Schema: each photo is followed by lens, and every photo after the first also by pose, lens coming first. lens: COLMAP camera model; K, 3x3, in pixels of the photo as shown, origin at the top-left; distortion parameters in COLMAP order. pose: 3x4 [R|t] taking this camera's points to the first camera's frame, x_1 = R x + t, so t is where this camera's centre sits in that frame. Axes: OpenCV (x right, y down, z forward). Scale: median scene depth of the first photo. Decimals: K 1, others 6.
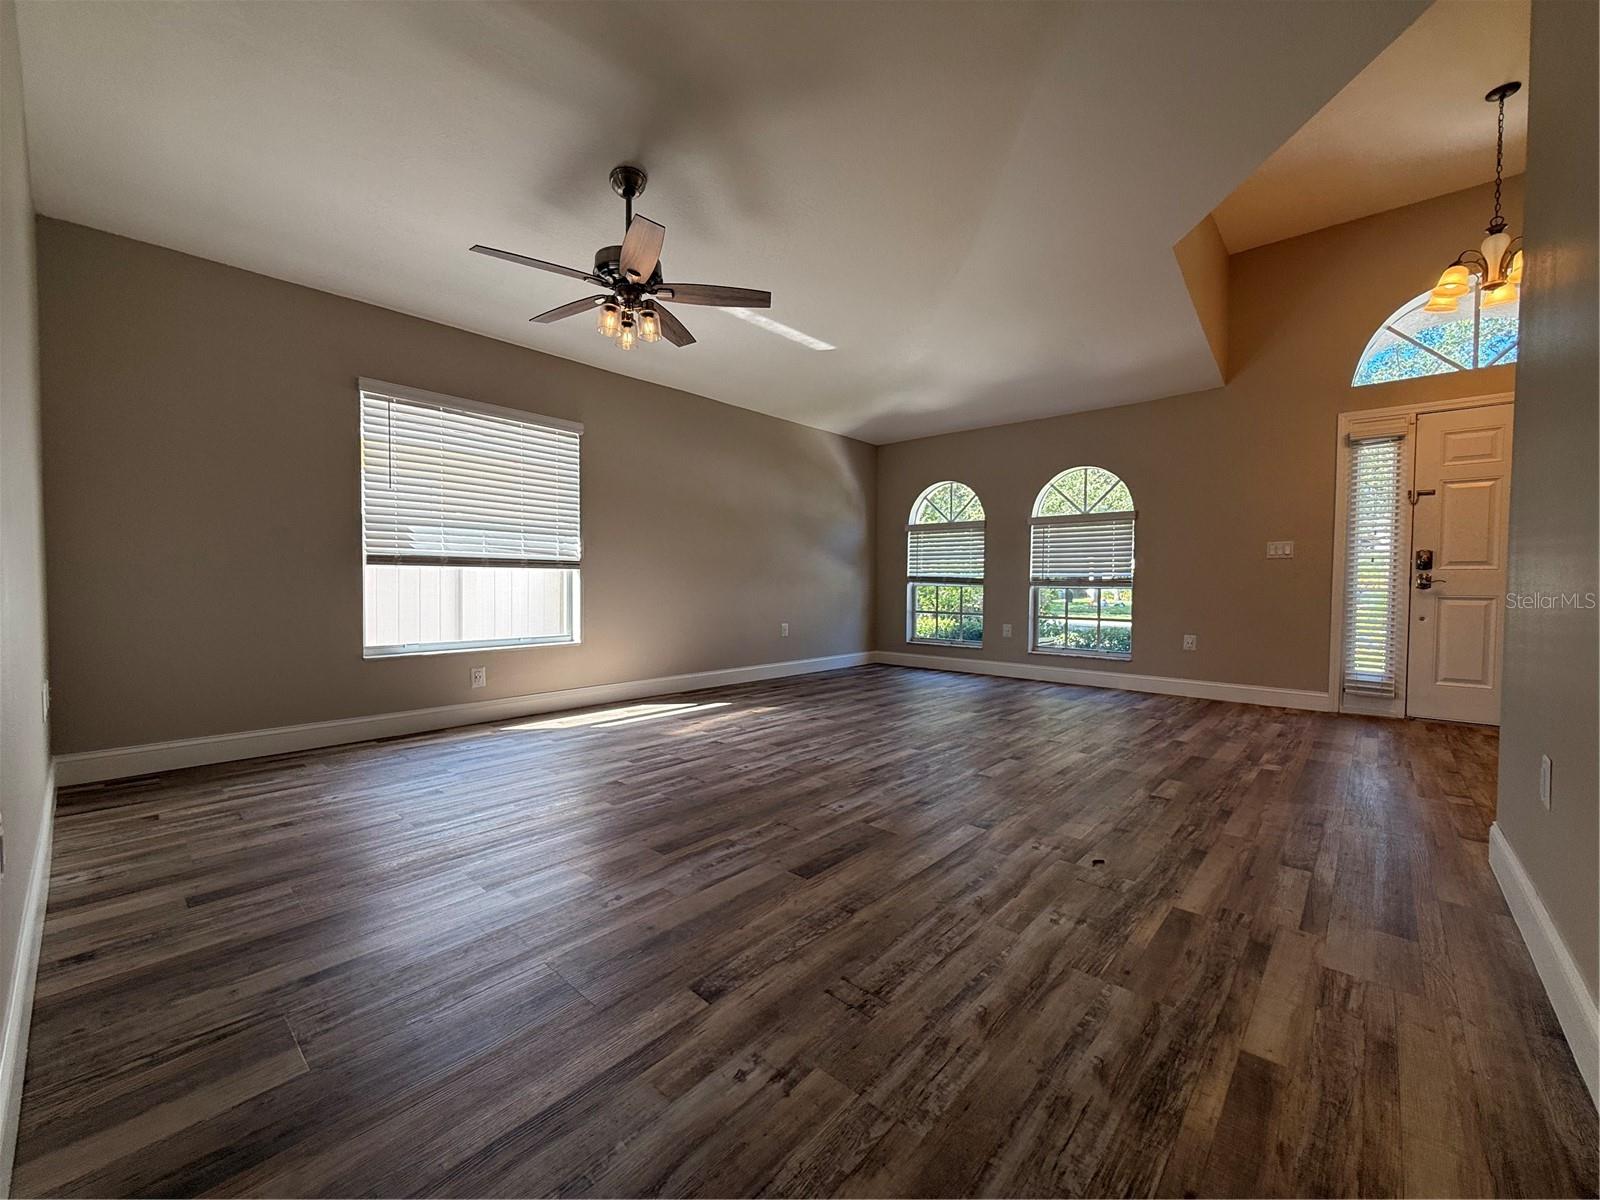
lens RADIAL K [[639.9, 0, 806.0], [0, 639.9, 595.3], [0, 0, 1]] dist [-0.001203, 0.000358]
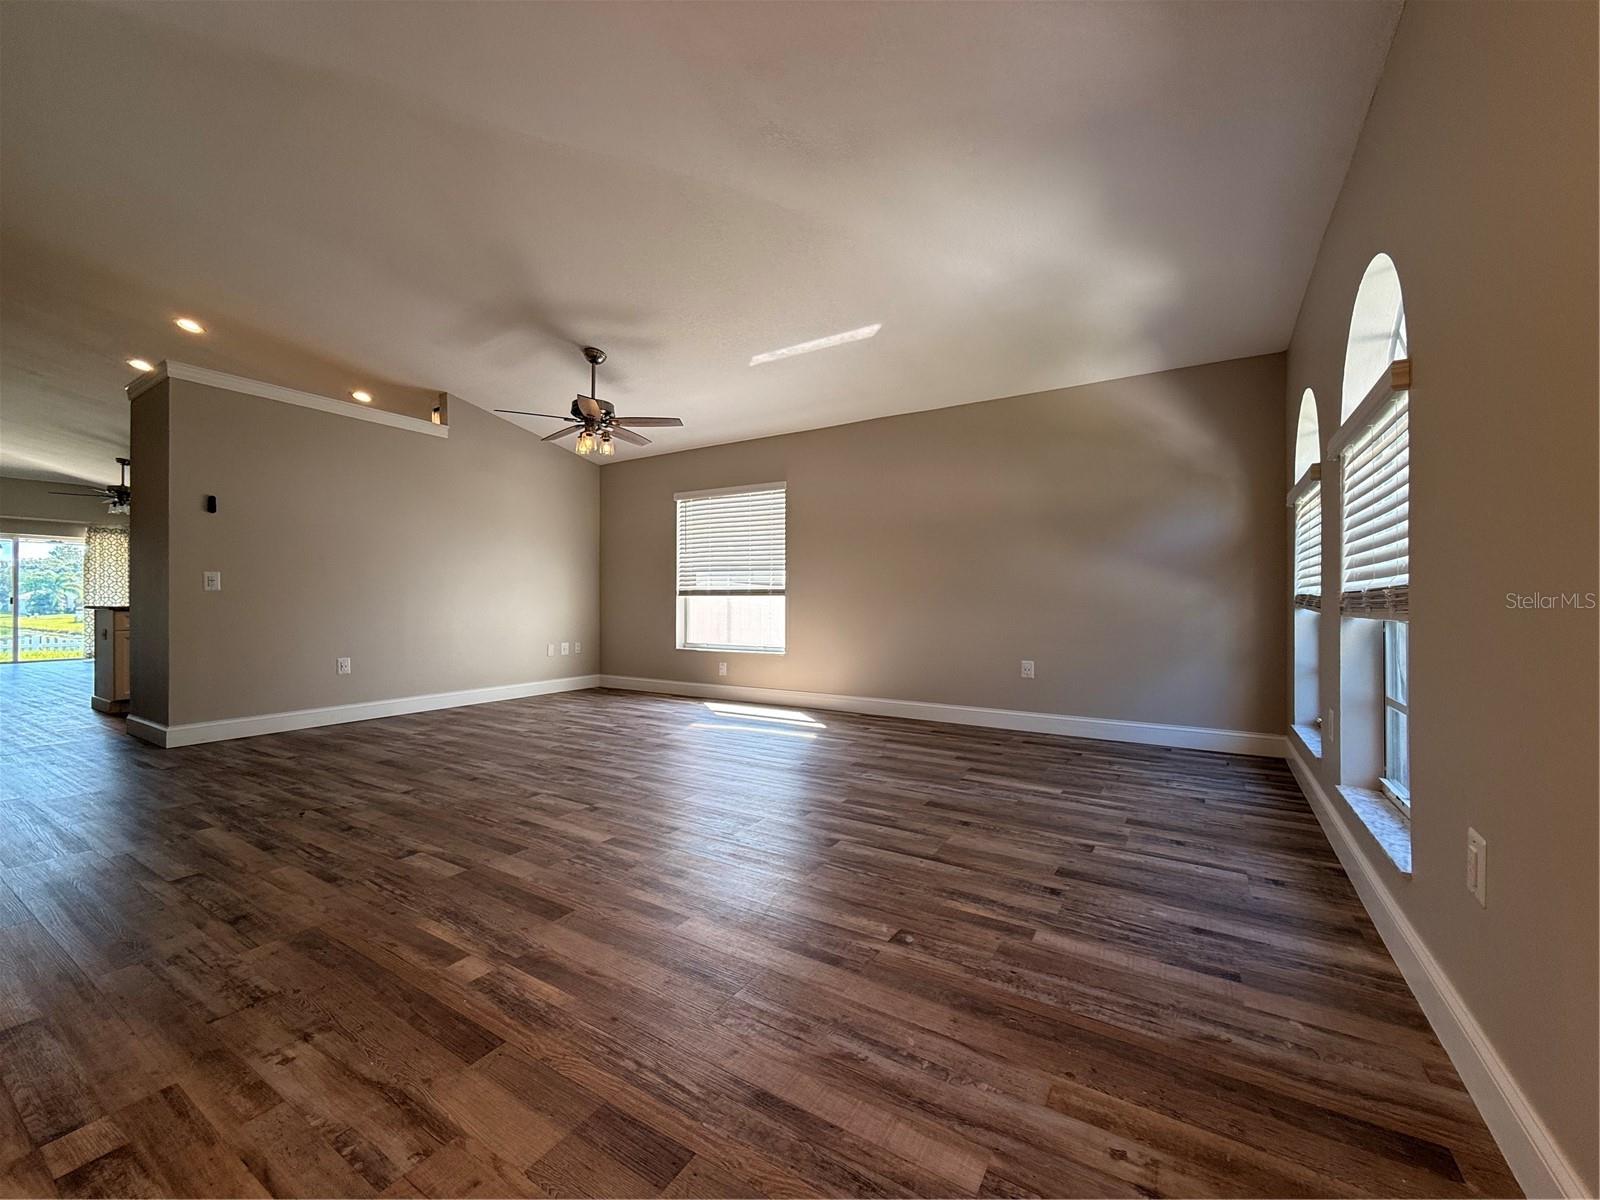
lens RADIAL K [[639.9, 0, 812.9], [0, 639.9, 604.7], [0, 0, 1]] dist [-0.001203, 0.000358]
pose [[0.182400, -0.000602, -0.983224, 1.144536], [-0.019305, 0.999805, -0.004194, -0.023791], [0.983035, 0.019747, 0.182353, 1.042906]]
